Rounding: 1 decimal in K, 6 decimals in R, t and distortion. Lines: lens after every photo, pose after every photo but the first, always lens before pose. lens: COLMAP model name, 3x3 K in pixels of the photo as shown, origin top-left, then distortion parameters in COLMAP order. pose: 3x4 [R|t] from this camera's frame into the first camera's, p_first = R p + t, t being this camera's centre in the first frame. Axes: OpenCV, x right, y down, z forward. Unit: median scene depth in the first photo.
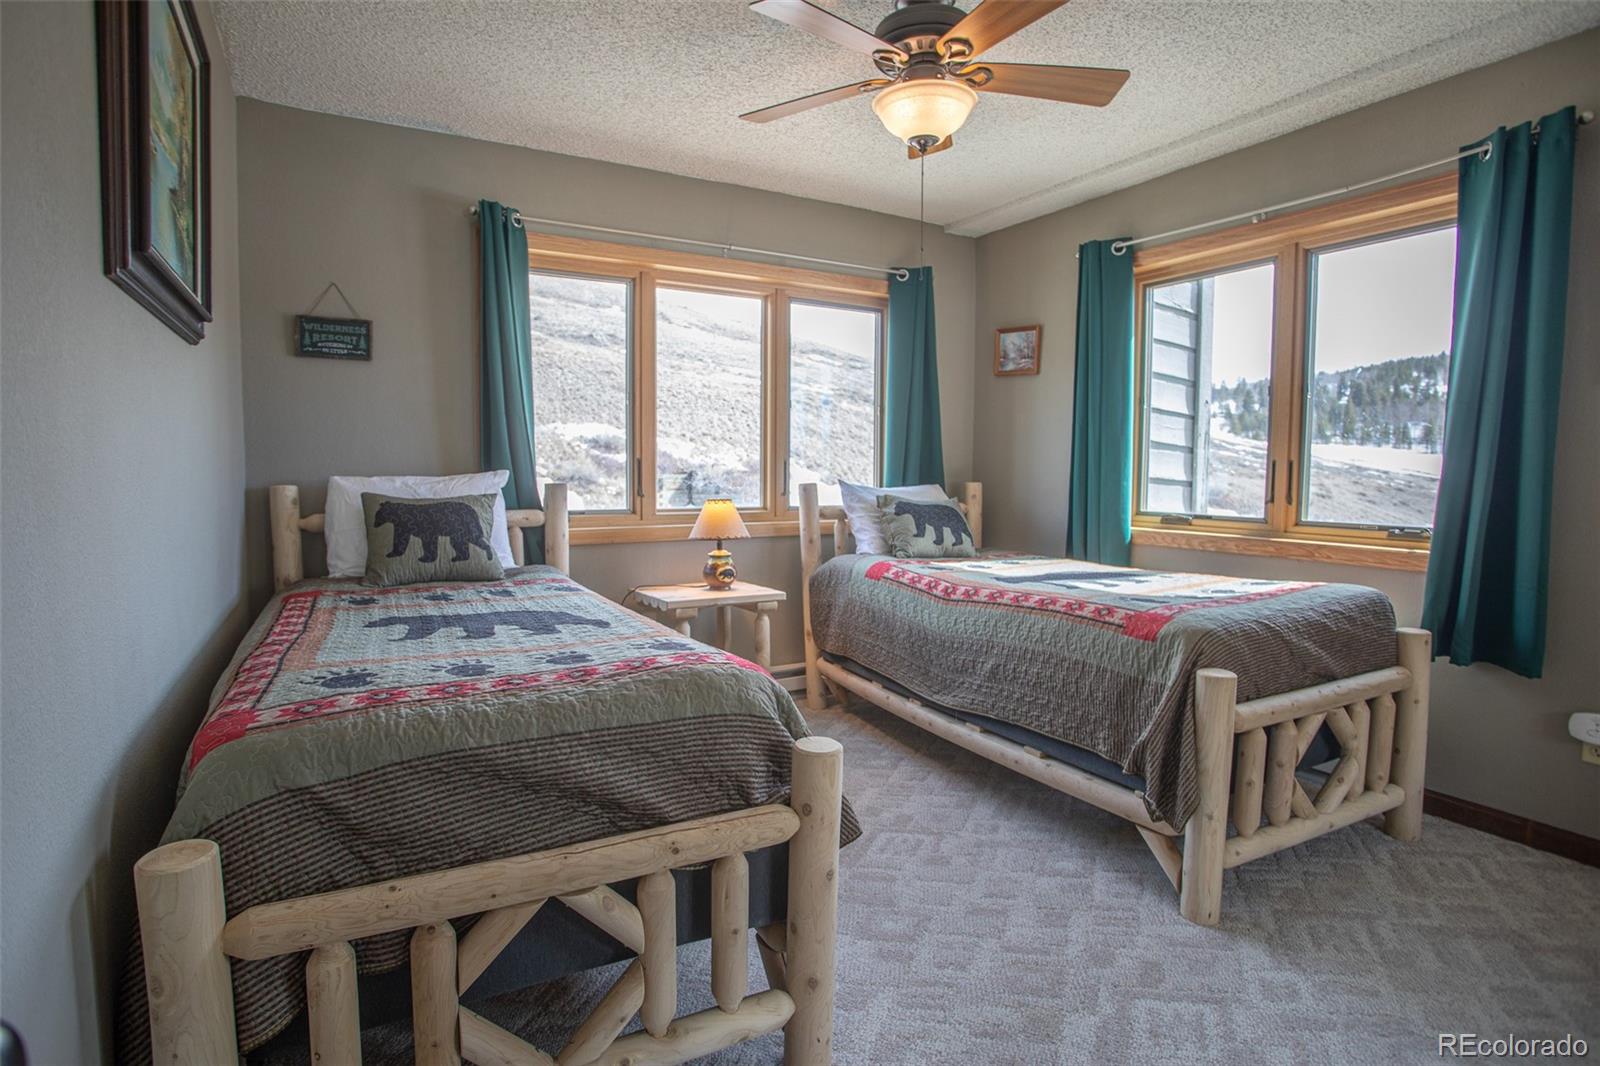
lens RADIAL K [[811.4, 0, 776.3], [0, 811.4, 525.3], [0, 0, 1]] dist [-0.081390, 0.046860]
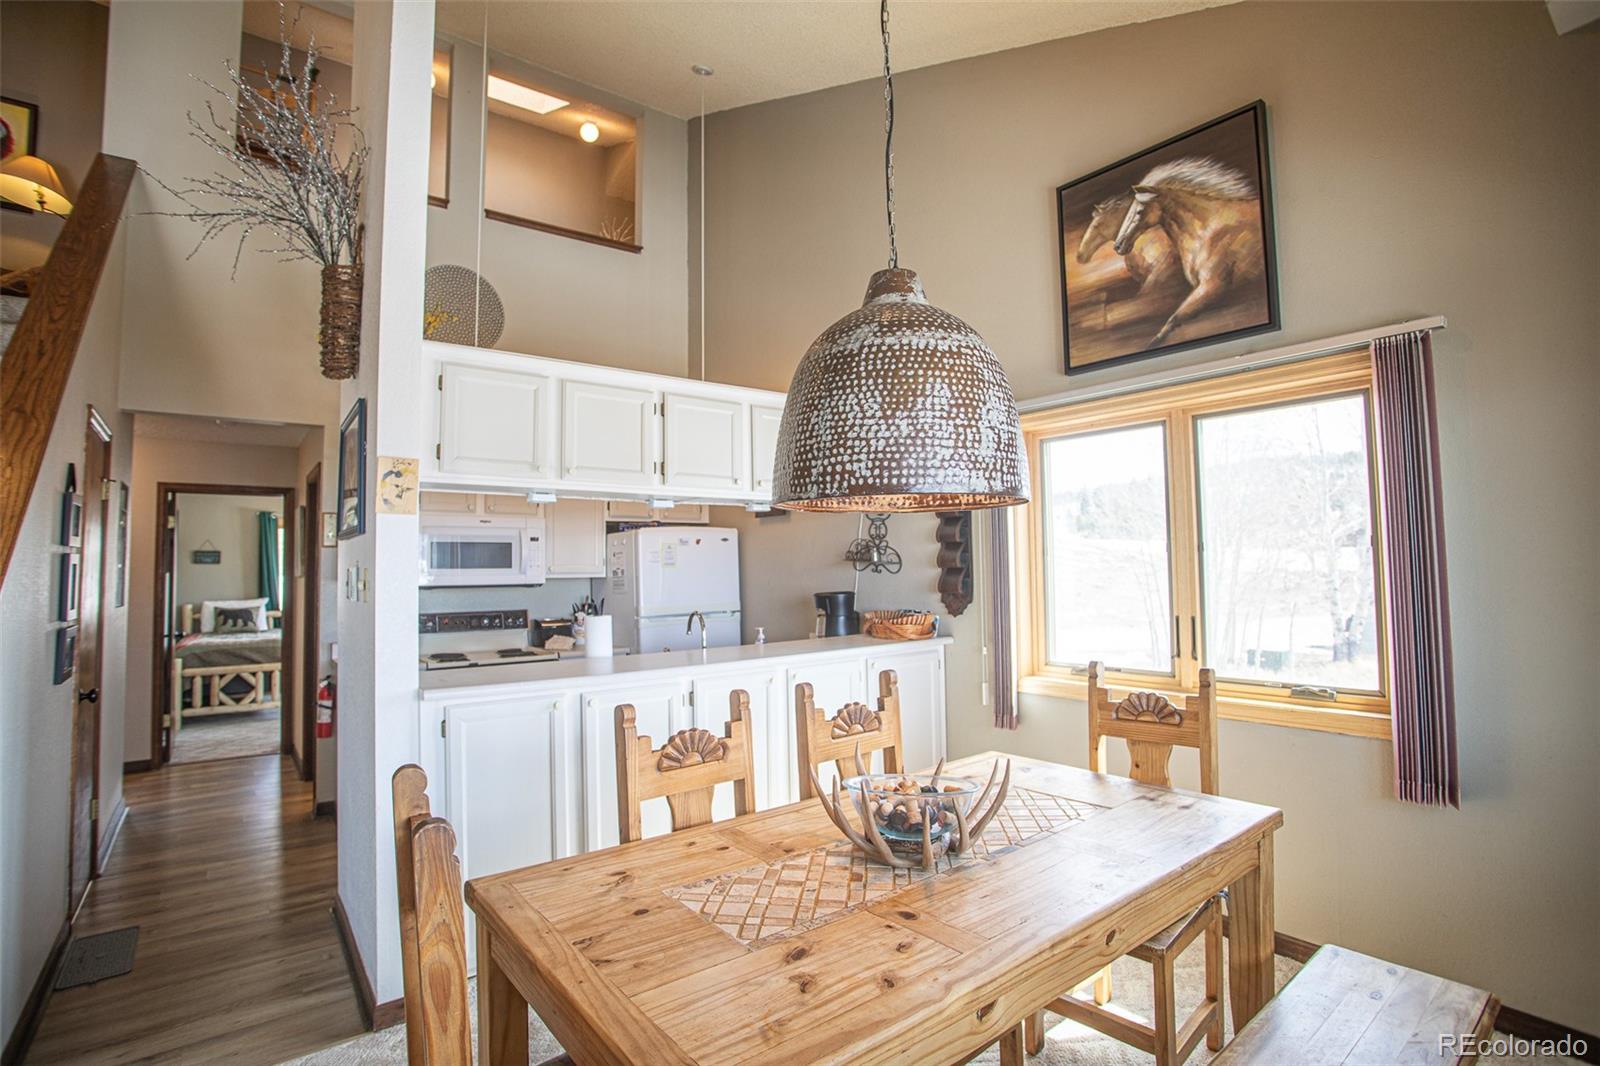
lens RADIAL K [[762.9, 0, 789.9], [0, 762.9, 527.8], [0, 0, 1]] dist [-0.077703, 0.026891]
pose [[0.987465, -0.014728, 0.157152, 1.254789], [0.034778, 0.991470, -0.125609, 0.092591], [-0.153961, 0.129500, 0.979554, -2.197532]]
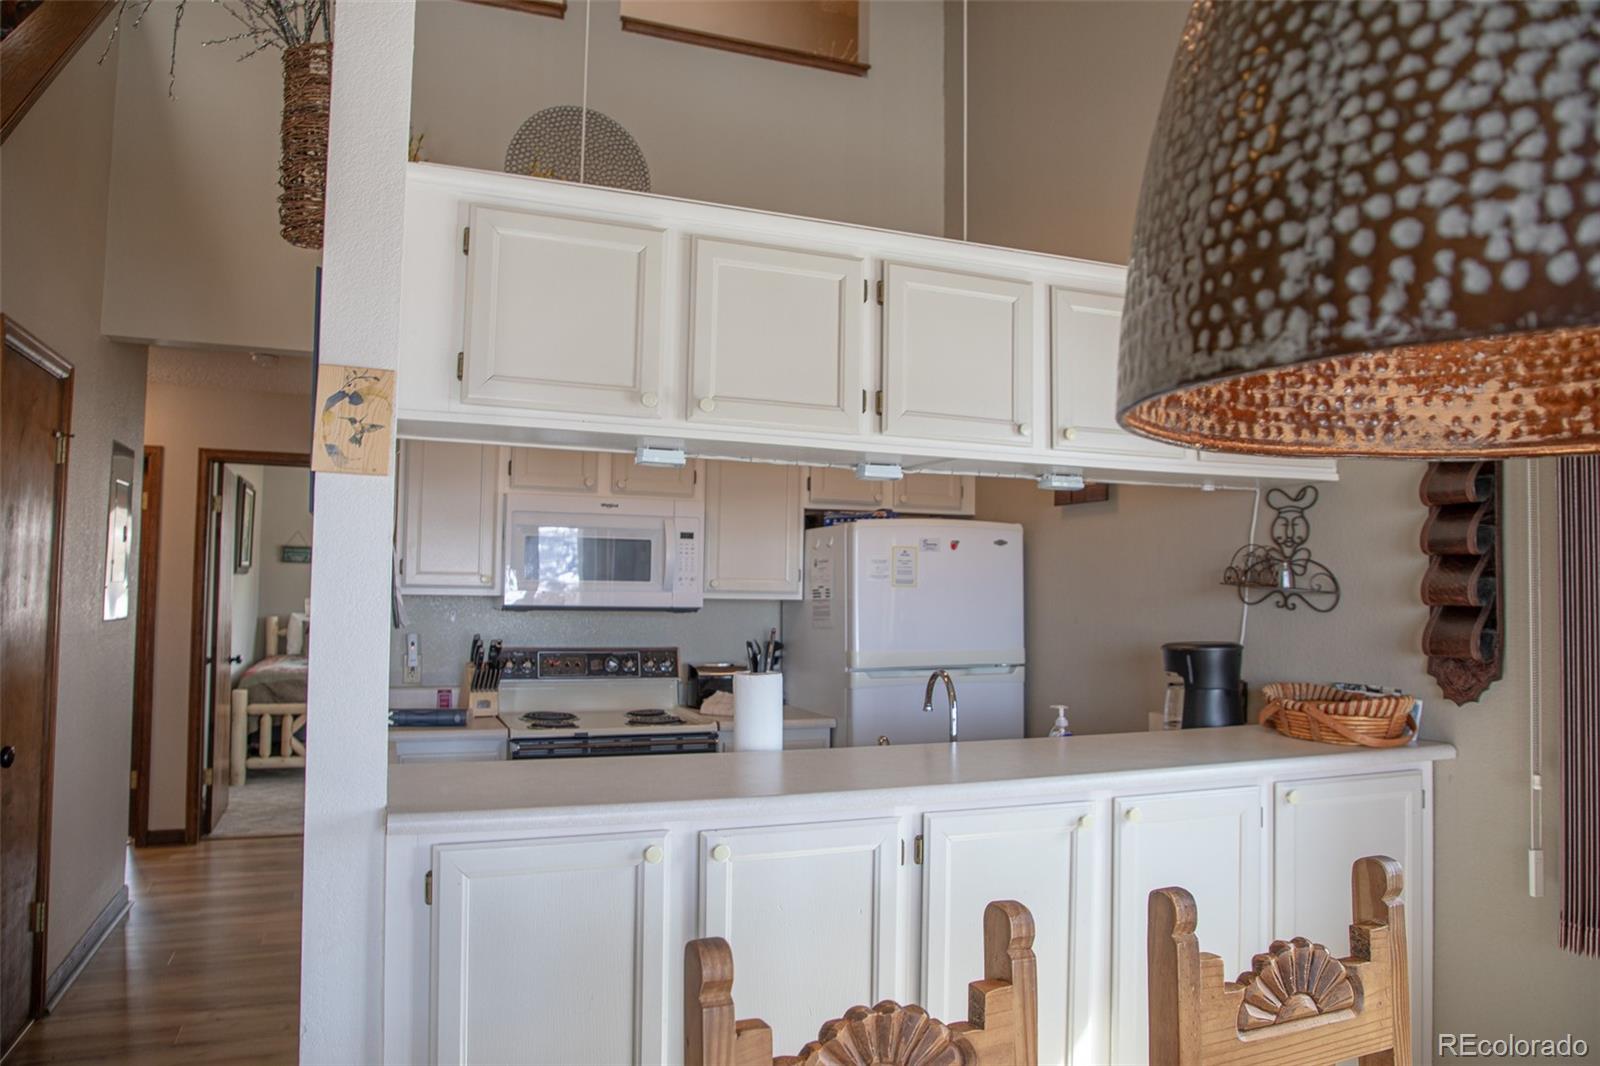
lens RADIAL K [[1080.3, 0, 790.4], [0, 1080.3, 529.6], [0, 0, 1]] dist [-0.079175, 0.039792]
pose [[0.992090, 0.002219, -0.125506, 1.283523], [-0.018371, 0.991645, -0.127685, 0.067429], [0.124174, 0.128981, 0.983842, -1.922733]]
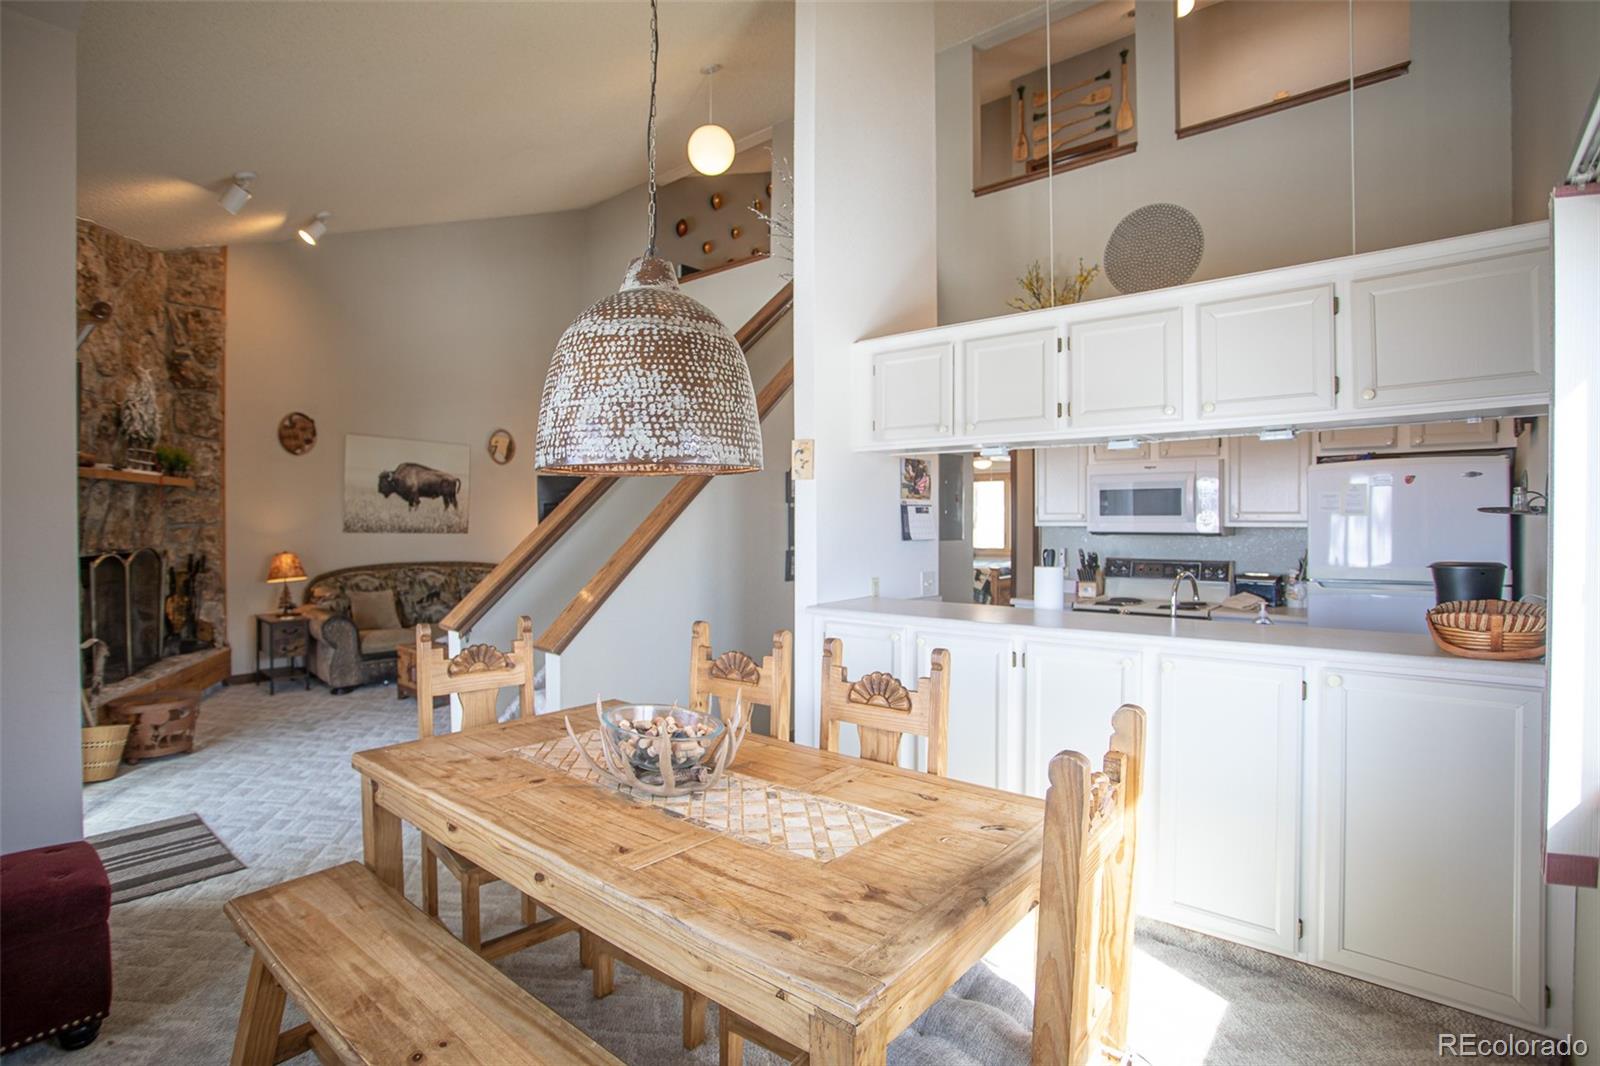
lens RADIAL K [[762.9, 0, 789.9], [0, 762.9, 527.8], [0, 0, 1]] dist [-0.077703, 0.026891]
pose [[0.361421, 0.002034, -0.932400, 2.012082], [-0.062636, 0.997792, -0.022102, 0.062875], [0.930296, 0.066390, 0.360750, -1.799050]]
